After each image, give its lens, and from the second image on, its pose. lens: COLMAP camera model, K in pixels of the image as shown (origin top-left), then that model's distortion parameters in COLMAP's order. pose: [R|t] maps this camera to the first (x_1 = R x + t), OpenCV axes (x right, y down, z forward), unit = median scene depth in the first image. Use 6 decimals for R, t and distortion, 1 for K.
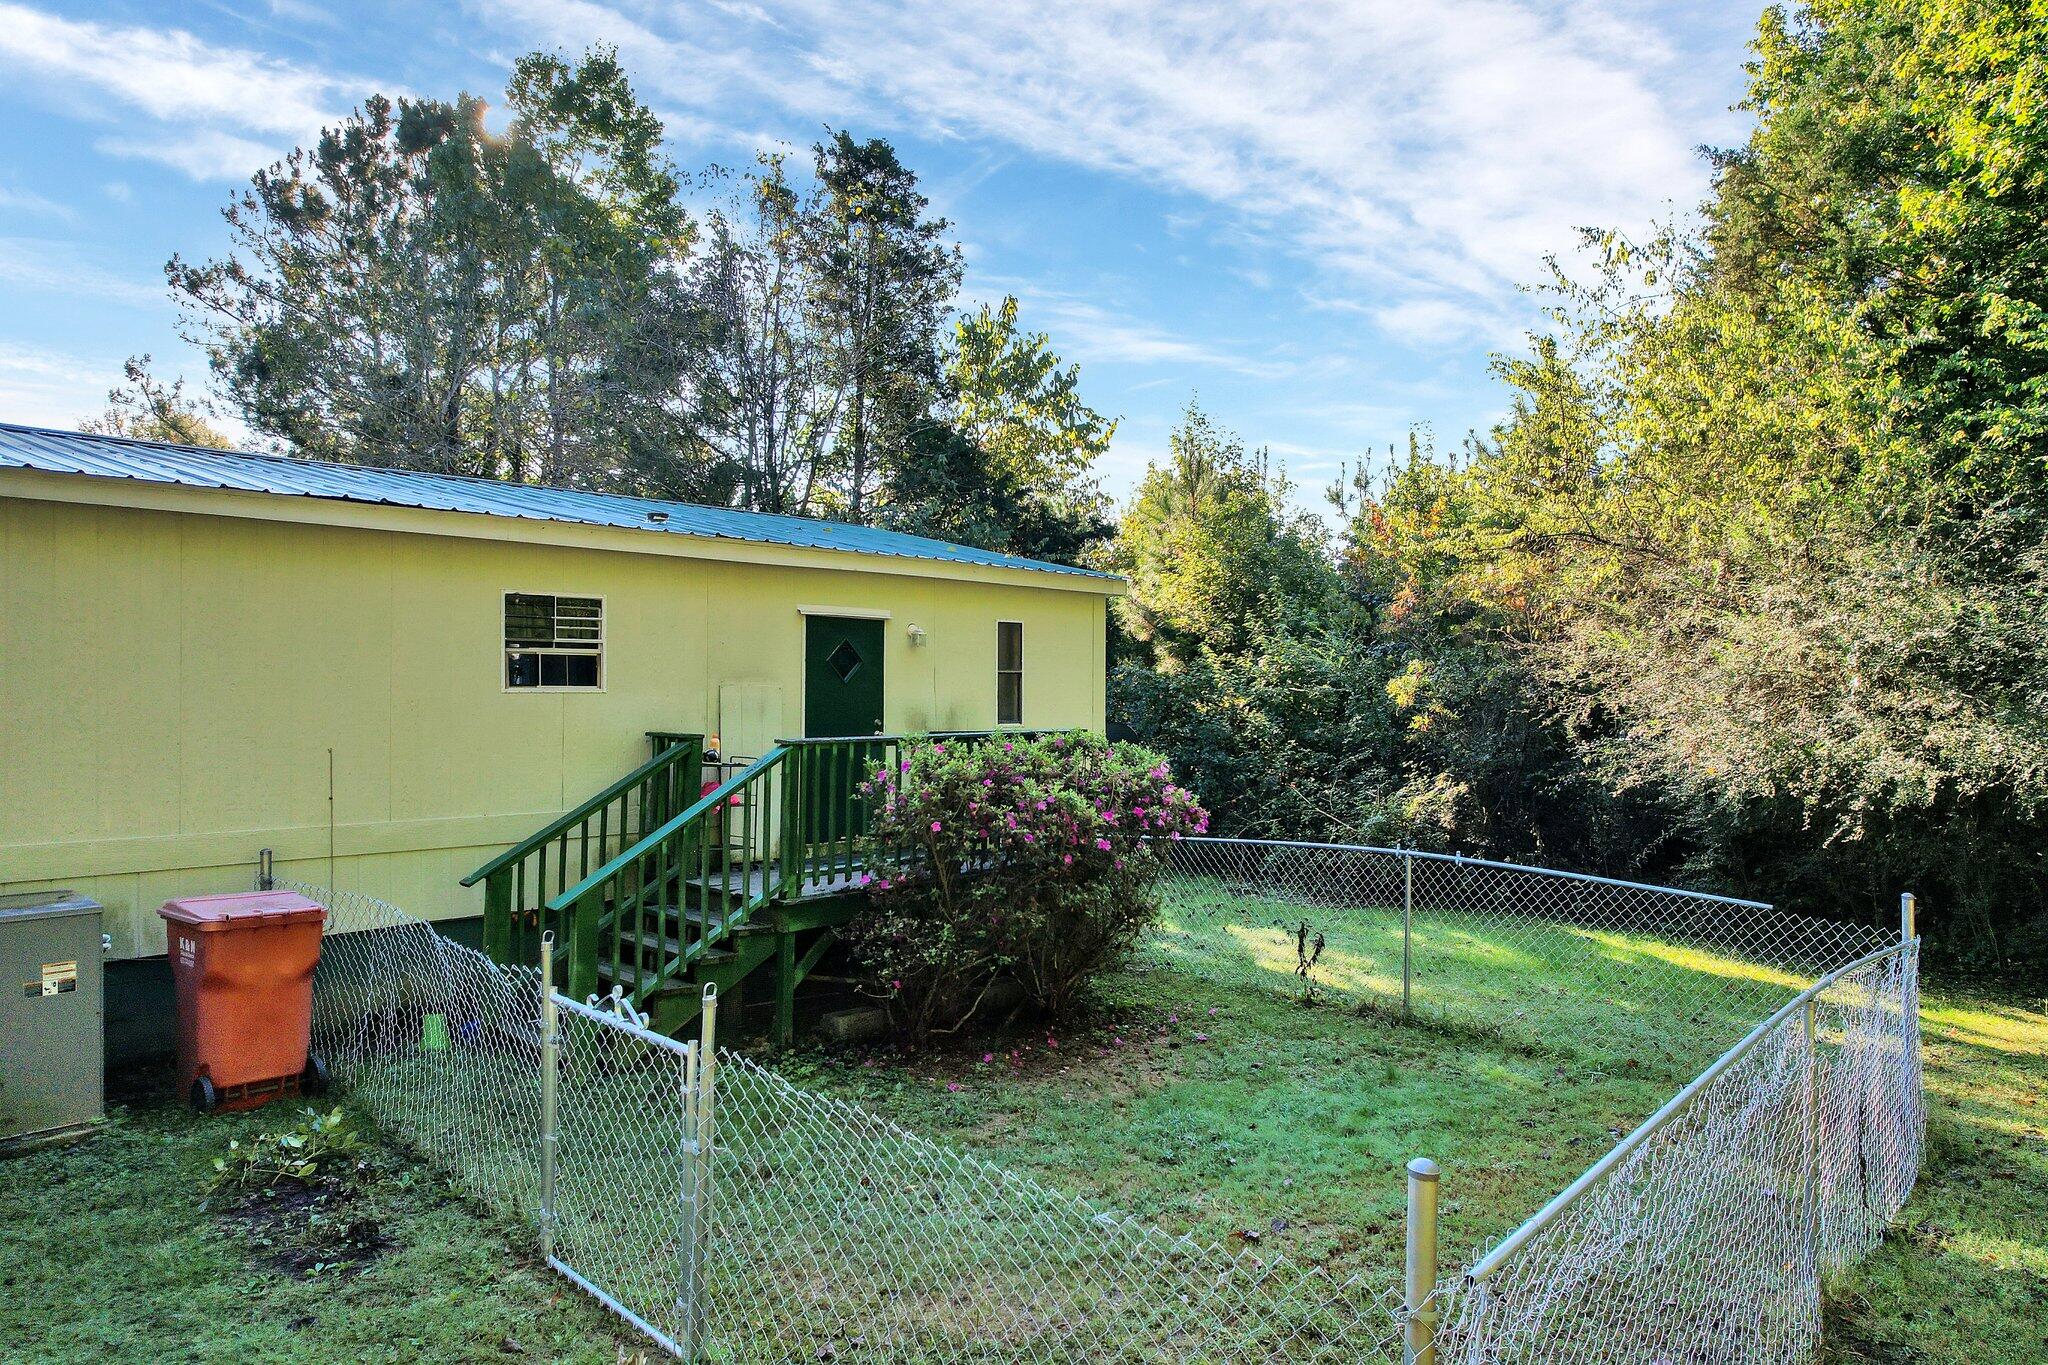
lens RADIAL K [[1336.2, 0, 1024.0], [0, 1336.2, 682.5], [0, 0, 1]] dist [-0.082526, 0.090285]
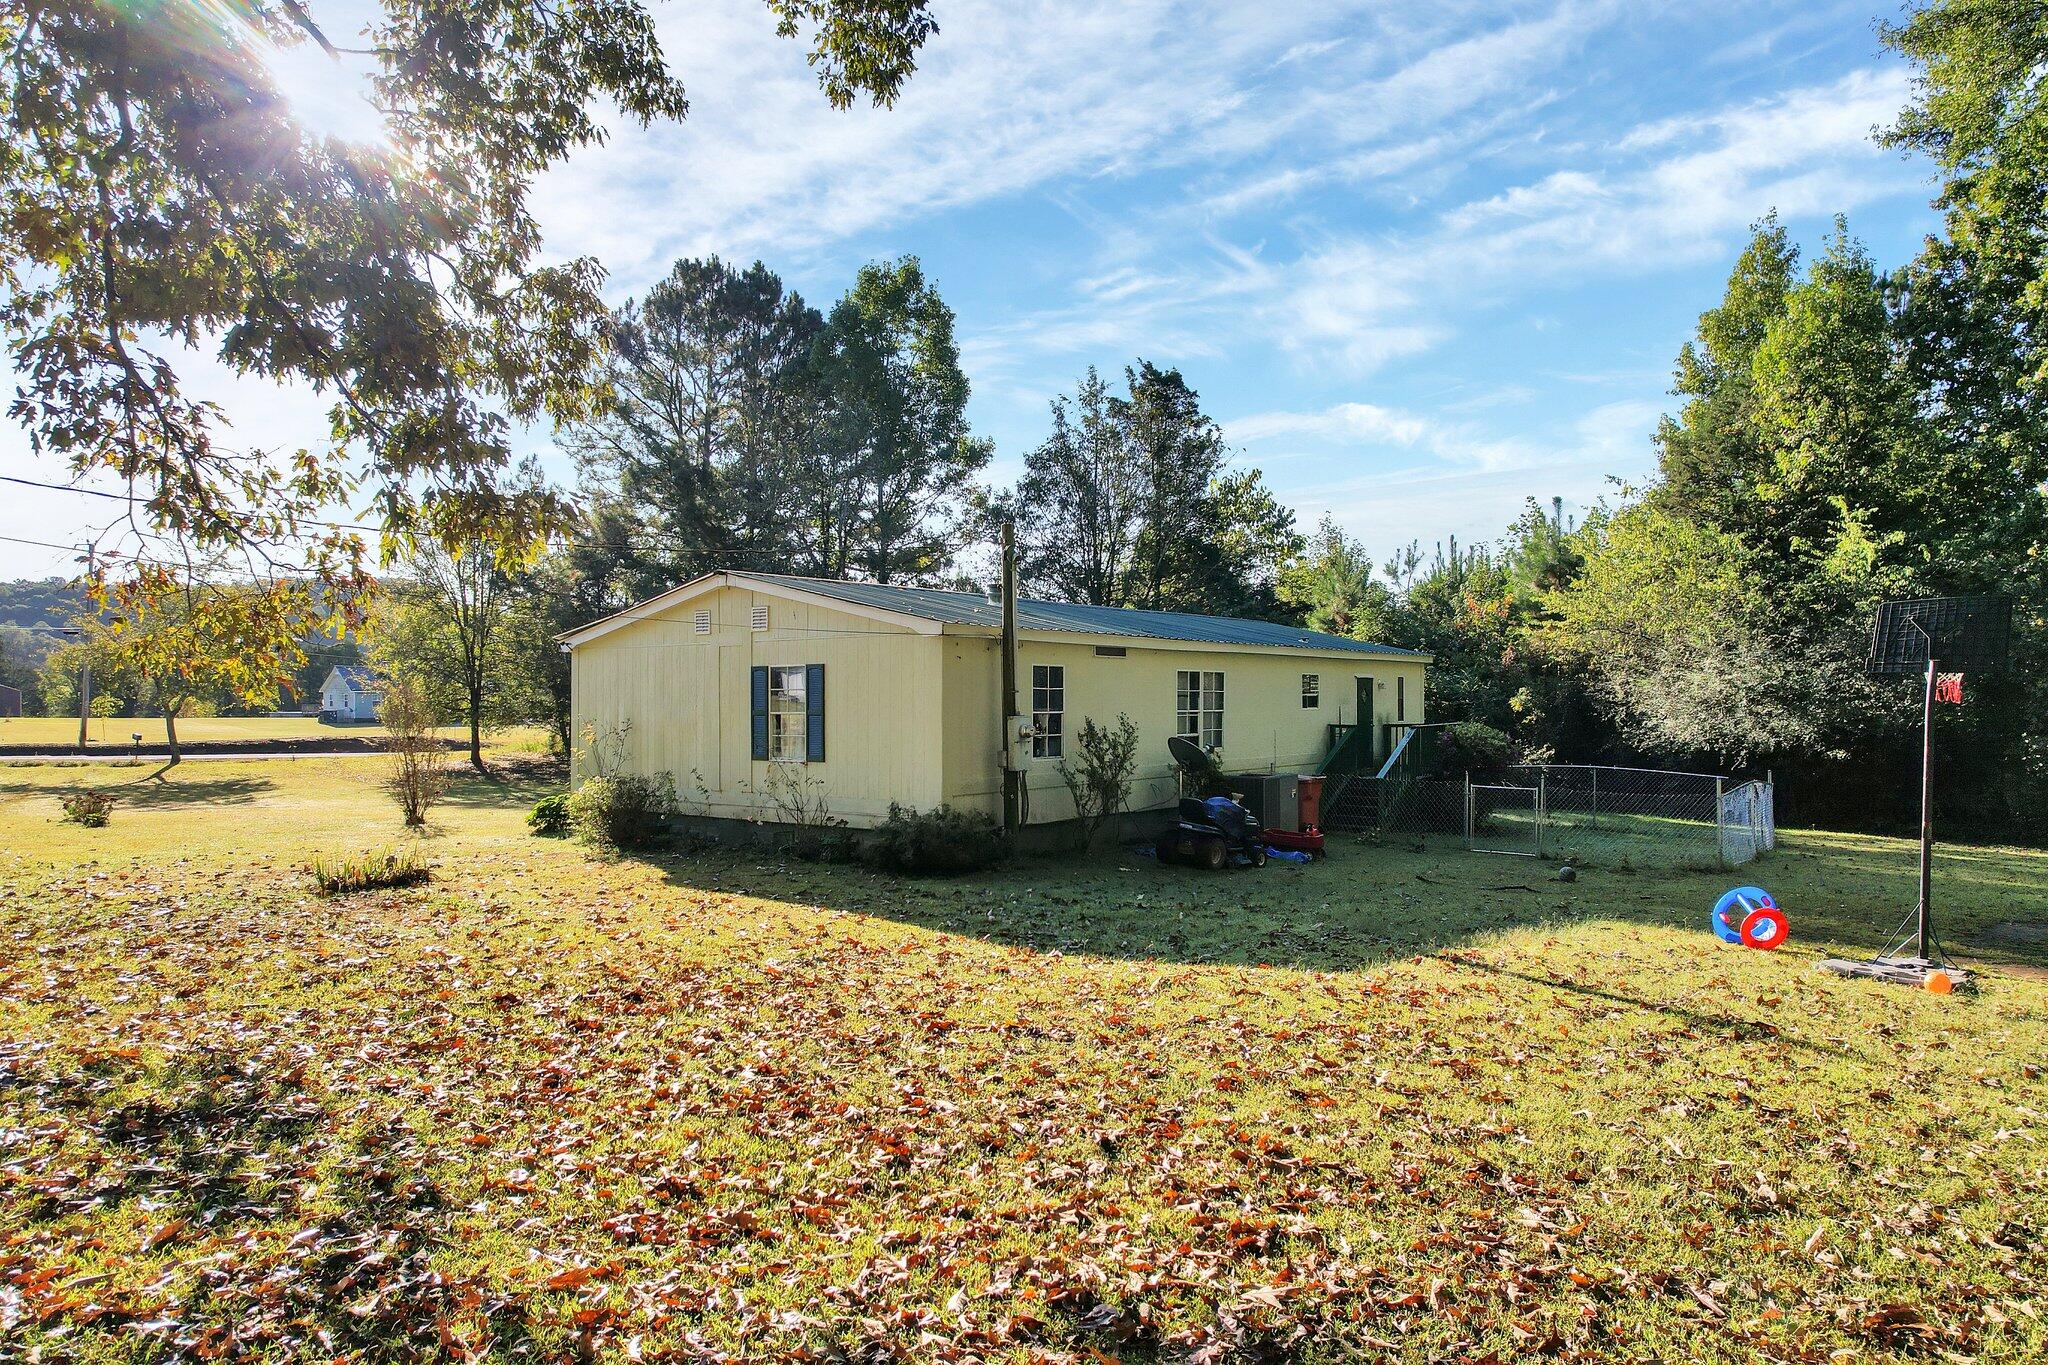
lens RADIAL K [[1336.2, 0, 1024.0], [0, 1336.2, 682.5], [0, 0, 1]] dist [-0.082526, 0.090285]
pose [[0.995054, -0.002290, 0.099310, -0.800746], [0.002439, 0.999996, -0.001377, -0.030424], [-0.099306, 0.001612, 0.995056, -1.106677]]
